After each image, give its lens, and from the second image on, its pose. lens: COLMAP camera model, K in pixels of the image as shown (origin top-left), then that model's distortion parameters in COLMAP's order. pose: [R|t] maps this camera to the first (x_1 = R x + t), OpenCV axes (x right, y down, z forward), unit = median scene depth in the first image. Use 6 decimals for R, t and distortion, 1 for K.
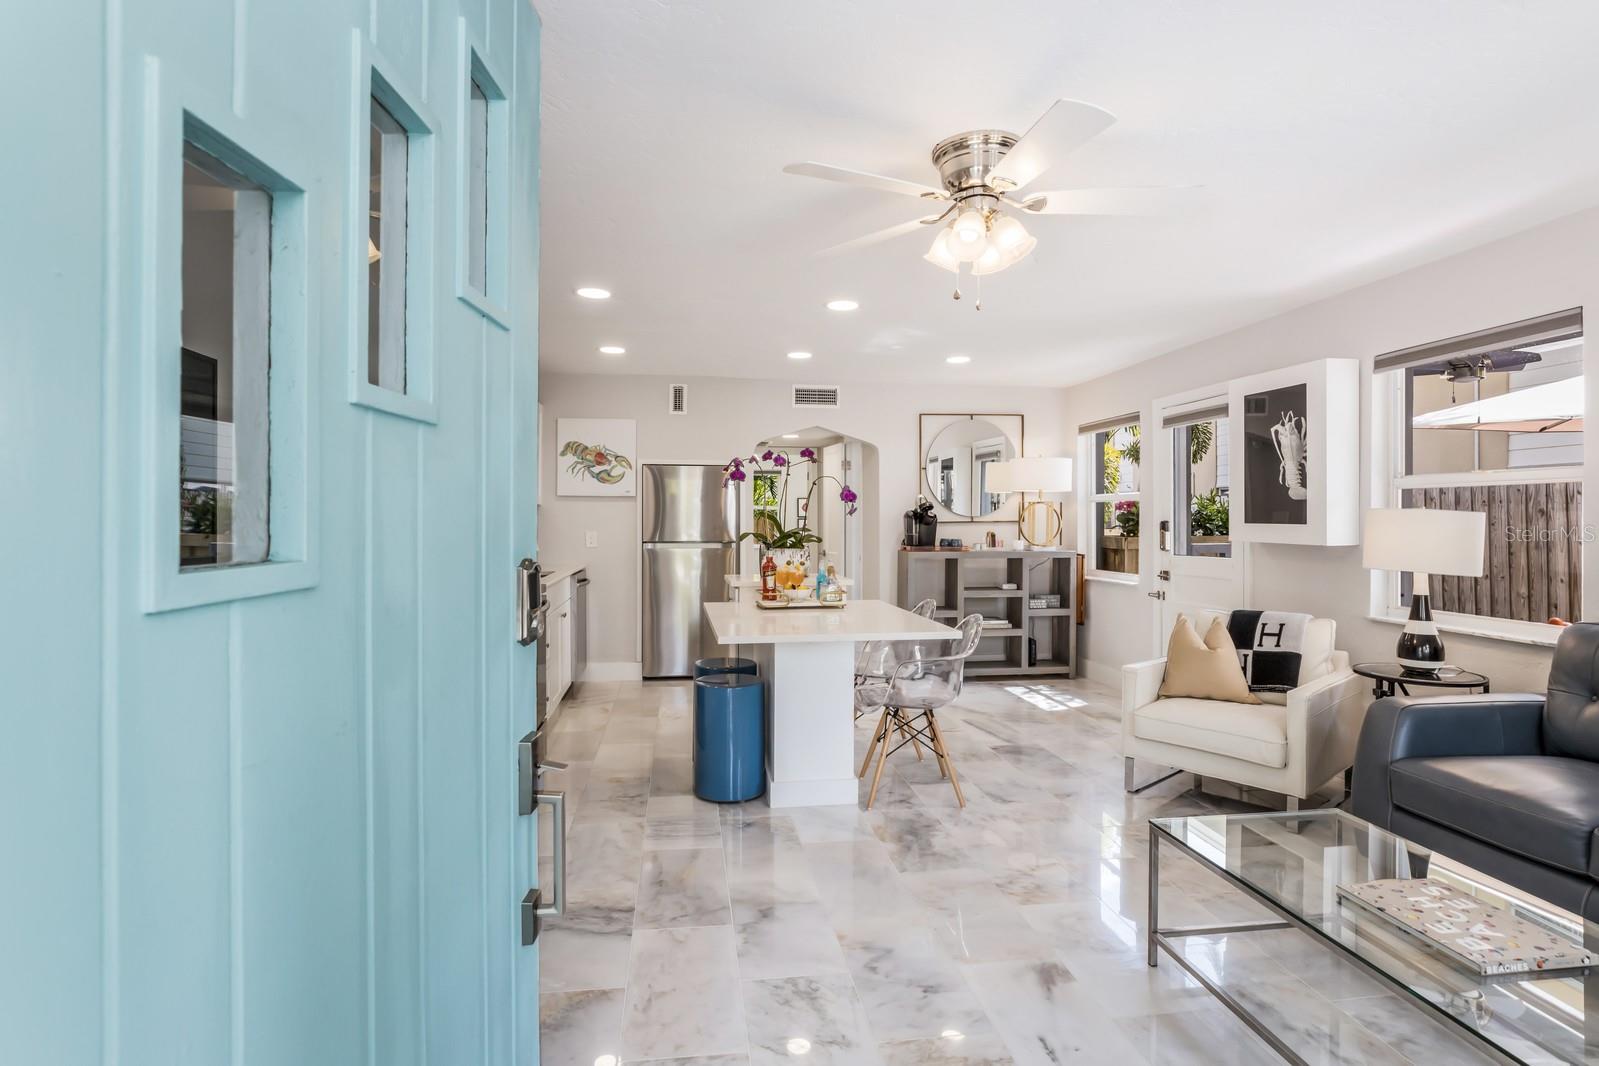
lens RADIAL K [[818.9, 0, 799.5], [0, 818.9, 533.0], [0, 0, 1]] dist [-0.049385, -0.000237]
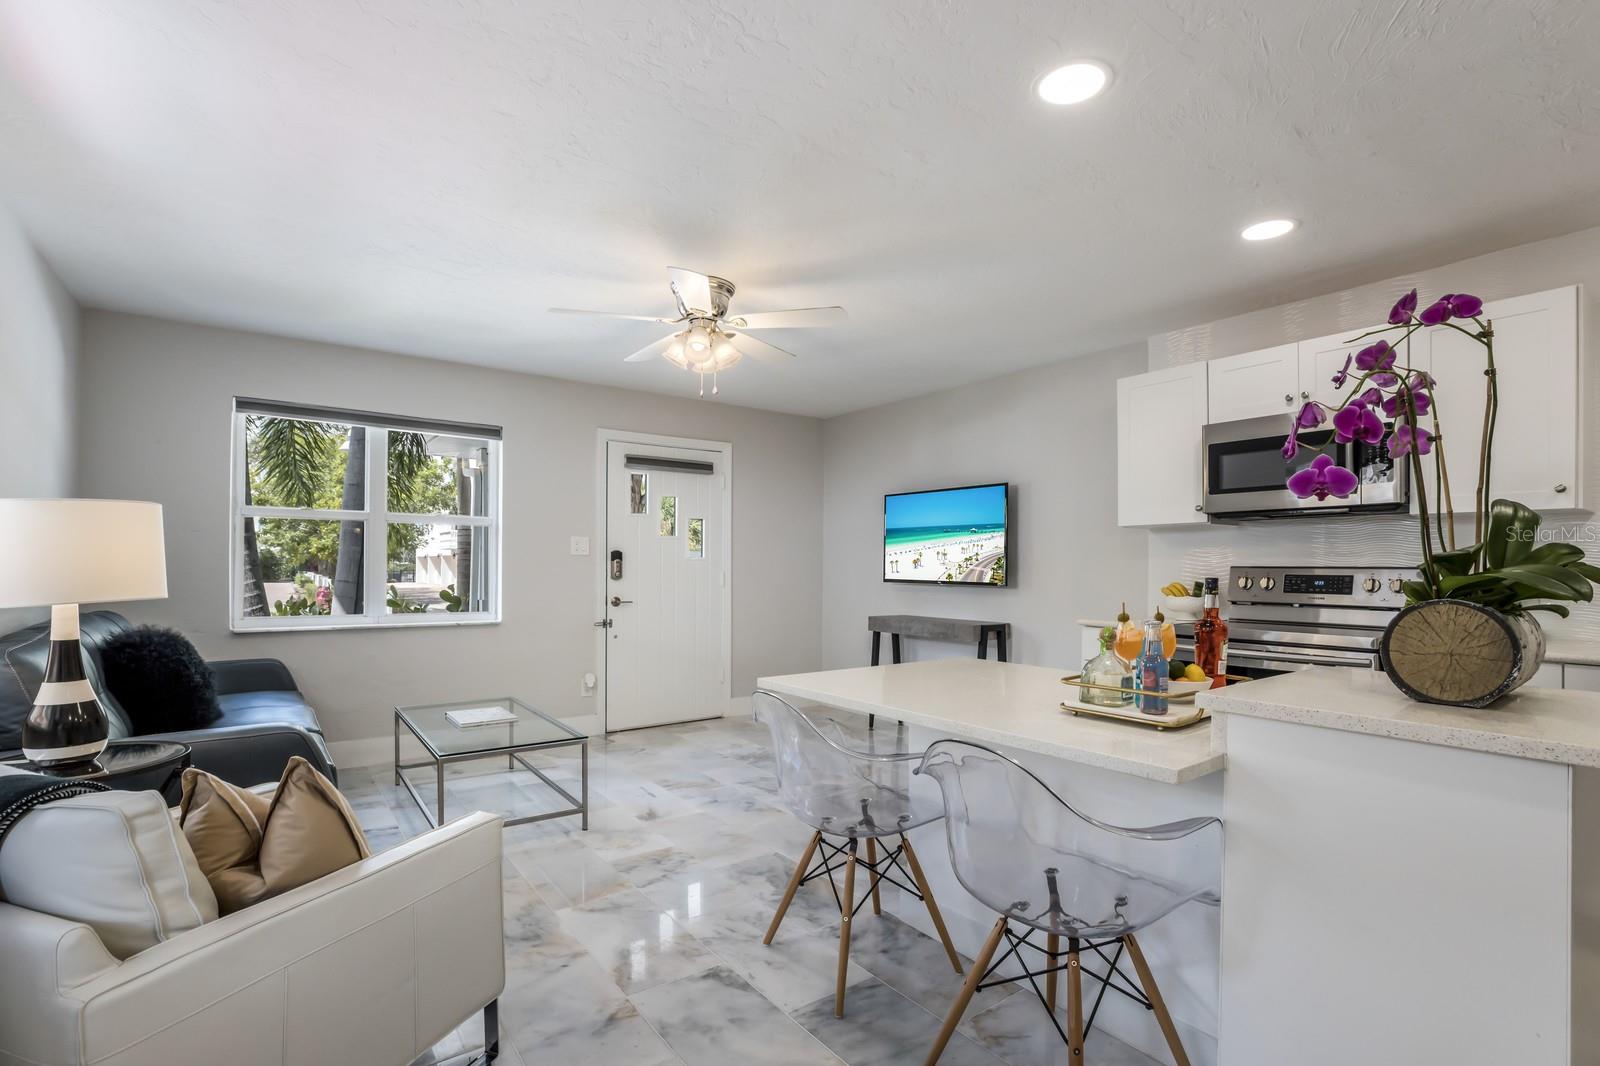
lens RADIAL K [[734.2, 0, 803.9], [0, 734.2, 559.5], [0, 0, 1]] dist [-0.033370, 0.000162]
pose [[-0.882056, -0.012177, -0.470987, 0.489535], [-0.016226, 0.999858, 0.004537, 0.003020], [0.470865, 0.011644, -0.882128, 1.621029]]
